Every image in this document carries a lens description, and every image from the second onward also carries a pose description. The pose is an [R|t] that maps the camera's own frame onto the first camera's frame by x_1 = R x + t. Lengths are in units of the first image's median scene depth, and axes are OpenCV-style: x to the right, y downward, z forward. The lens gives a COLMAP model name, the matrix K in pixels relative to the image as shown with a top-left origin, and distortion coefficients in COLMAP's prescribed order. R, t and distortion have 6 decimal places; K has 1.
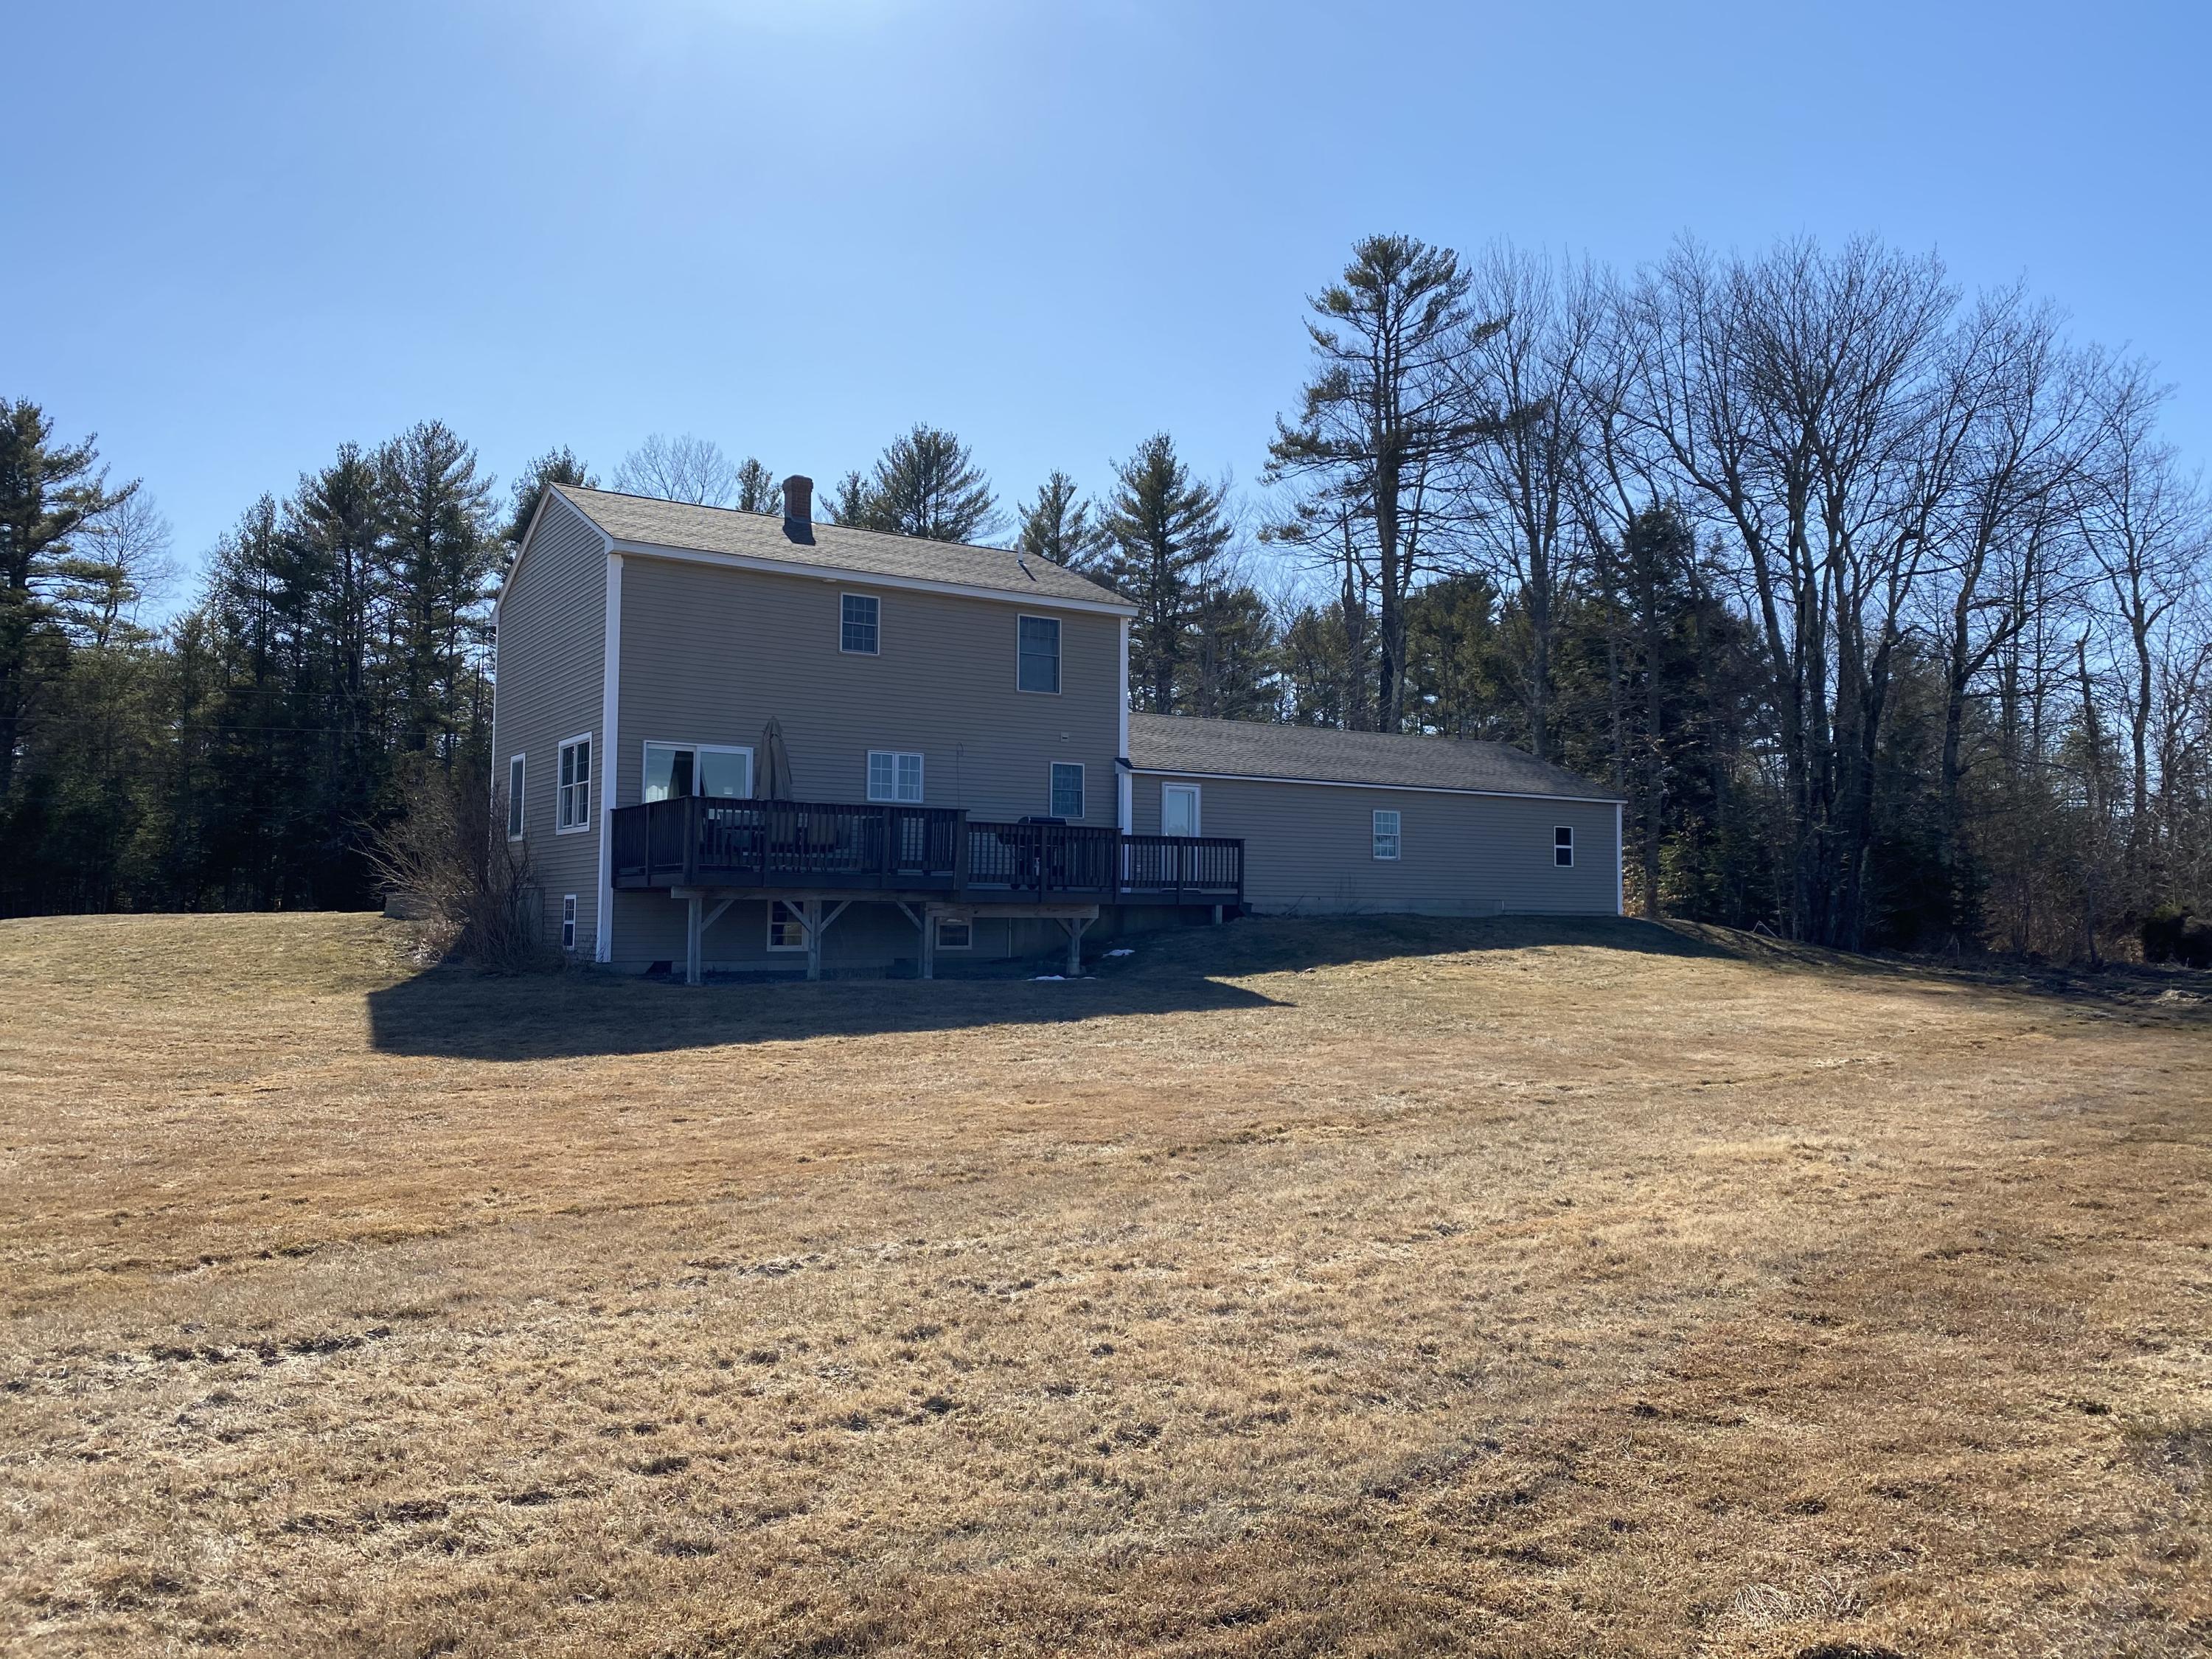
lens RADIAL K [[1691.7, 0, 1106.0], [0, 1691.7, 829.5], [0, 0, 1]] dist [0.084742, -0.229974]
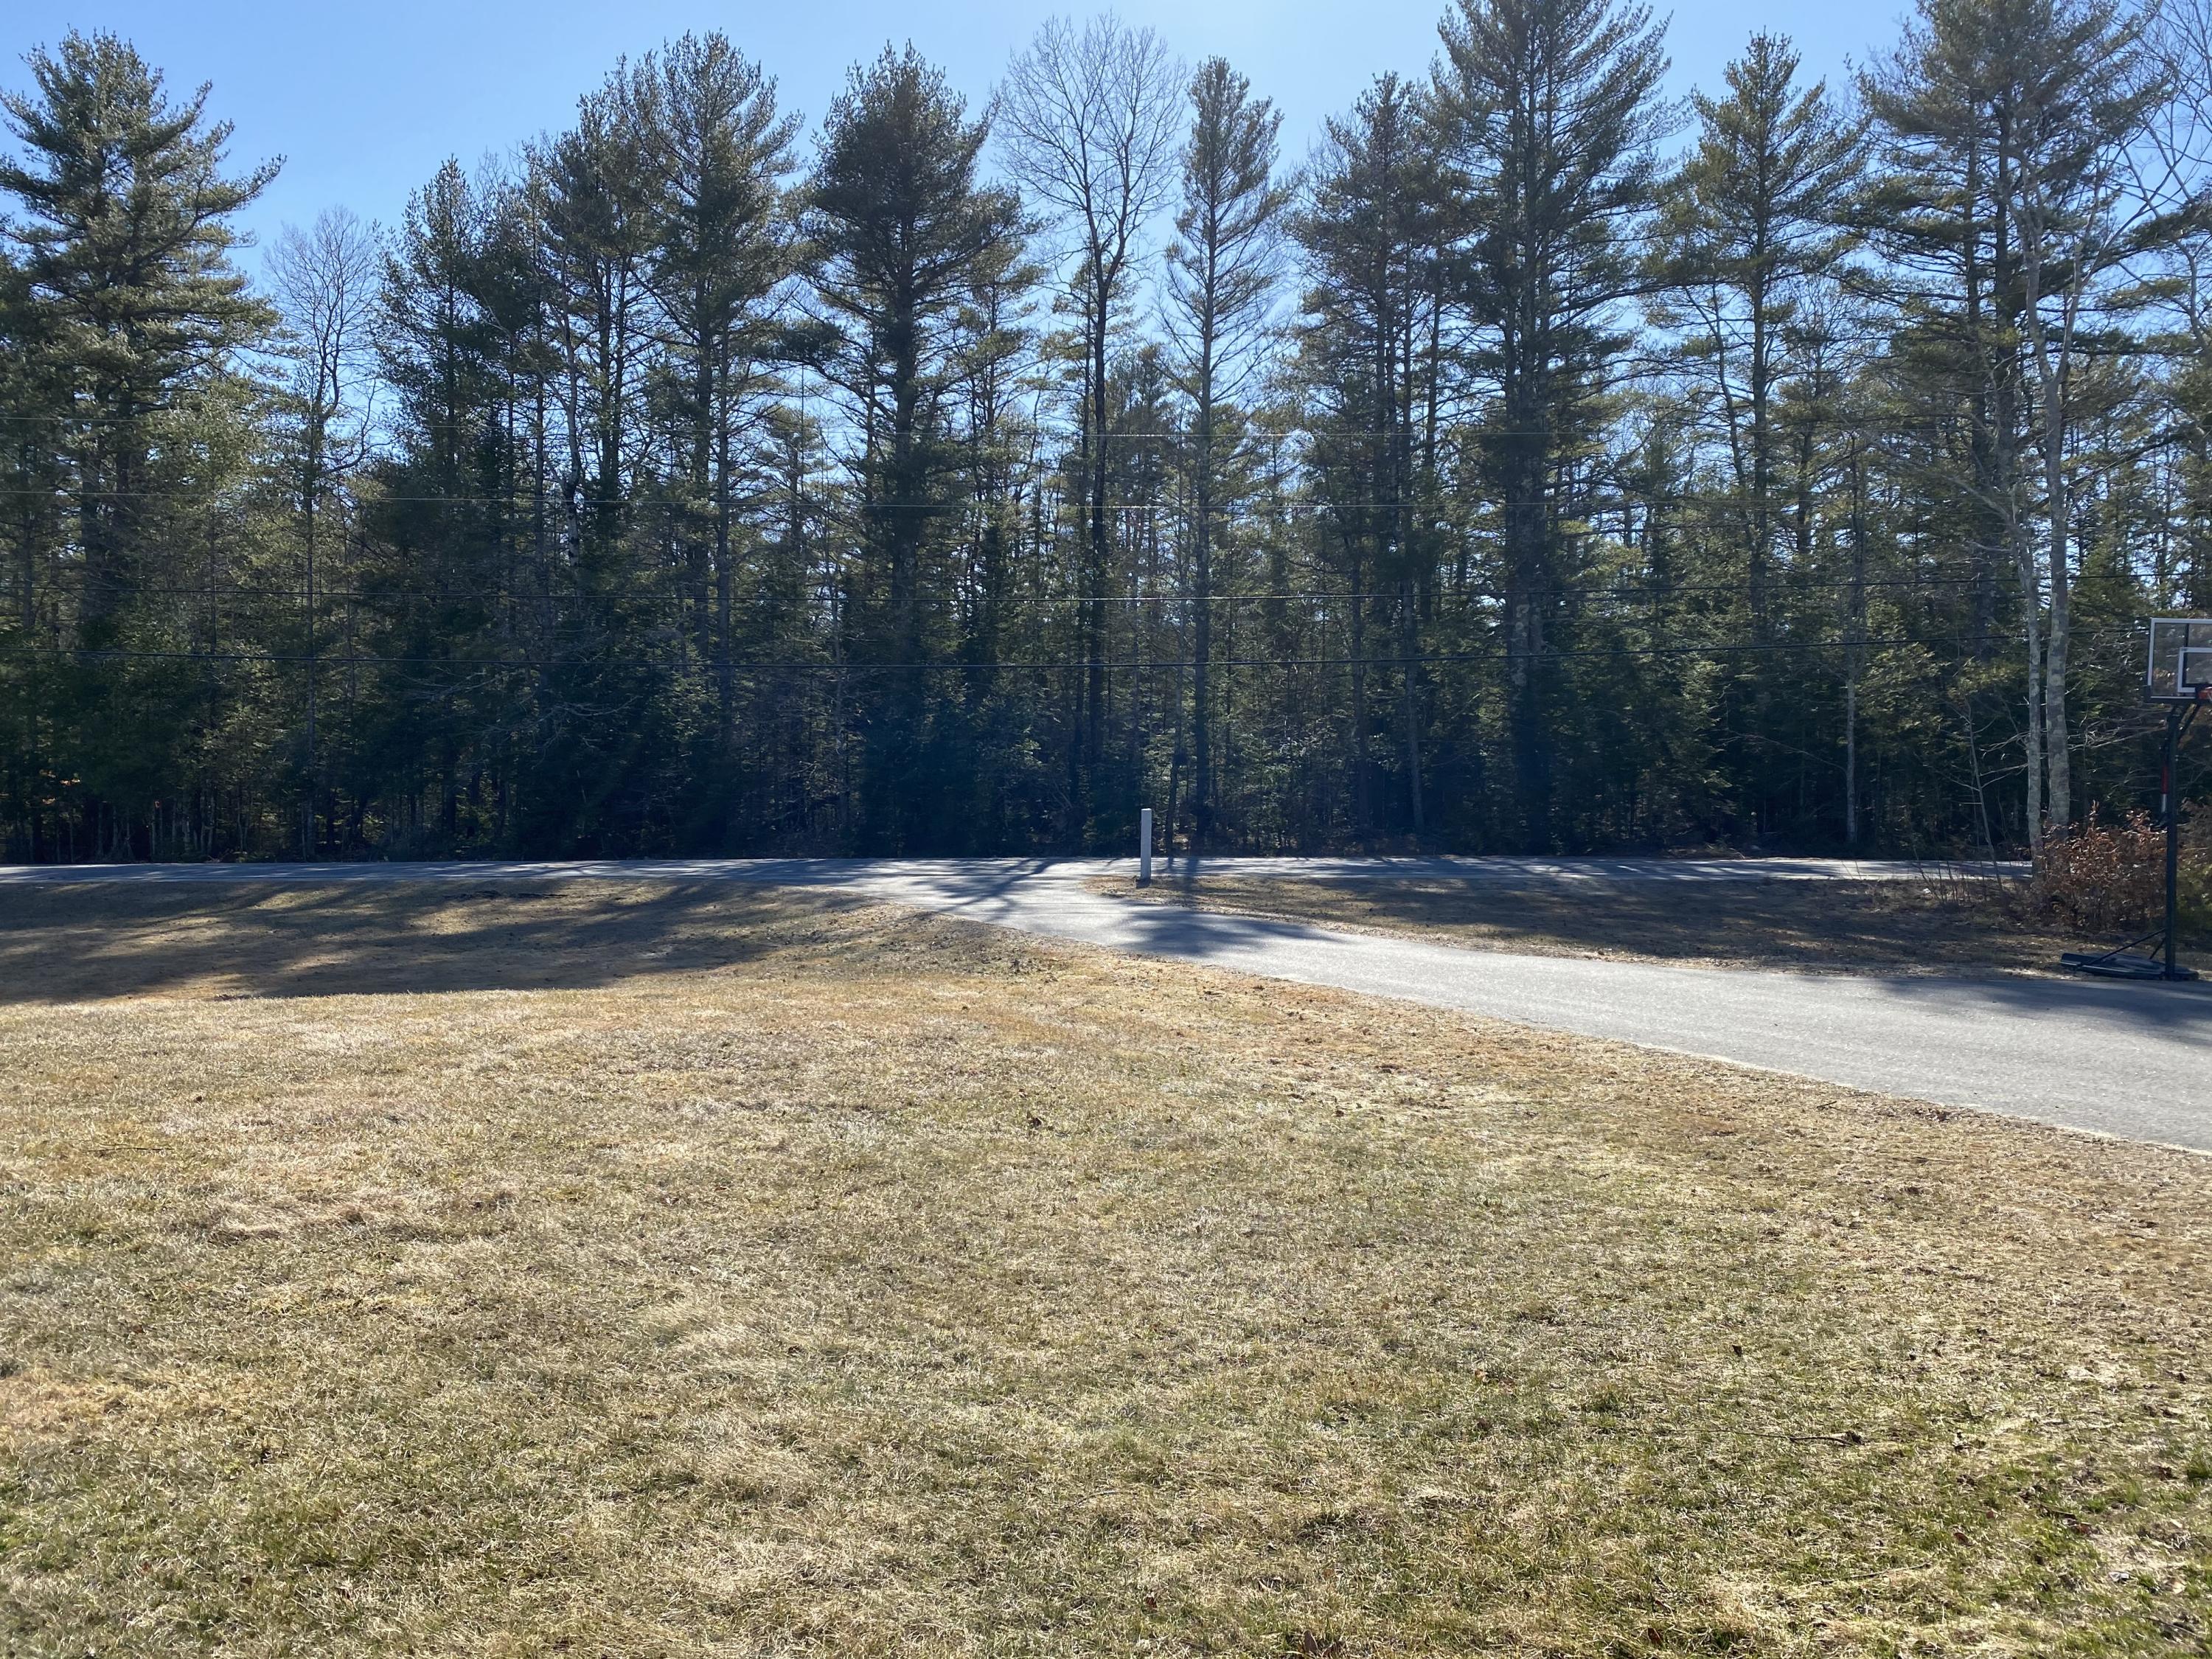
lens RADIAL K [[1691.7, 0, 1106.0], [0, 1691.7, 829.5], [0, 0, 1]] dist [0.084742, -0.229974]
pose [[0.966424, 0.015334, -0.256496, -0.092563], [0.006344, 0.996490, 0.083473, -0.003337], [0.256876, -0.082298, 0.962934, 0.417141]]
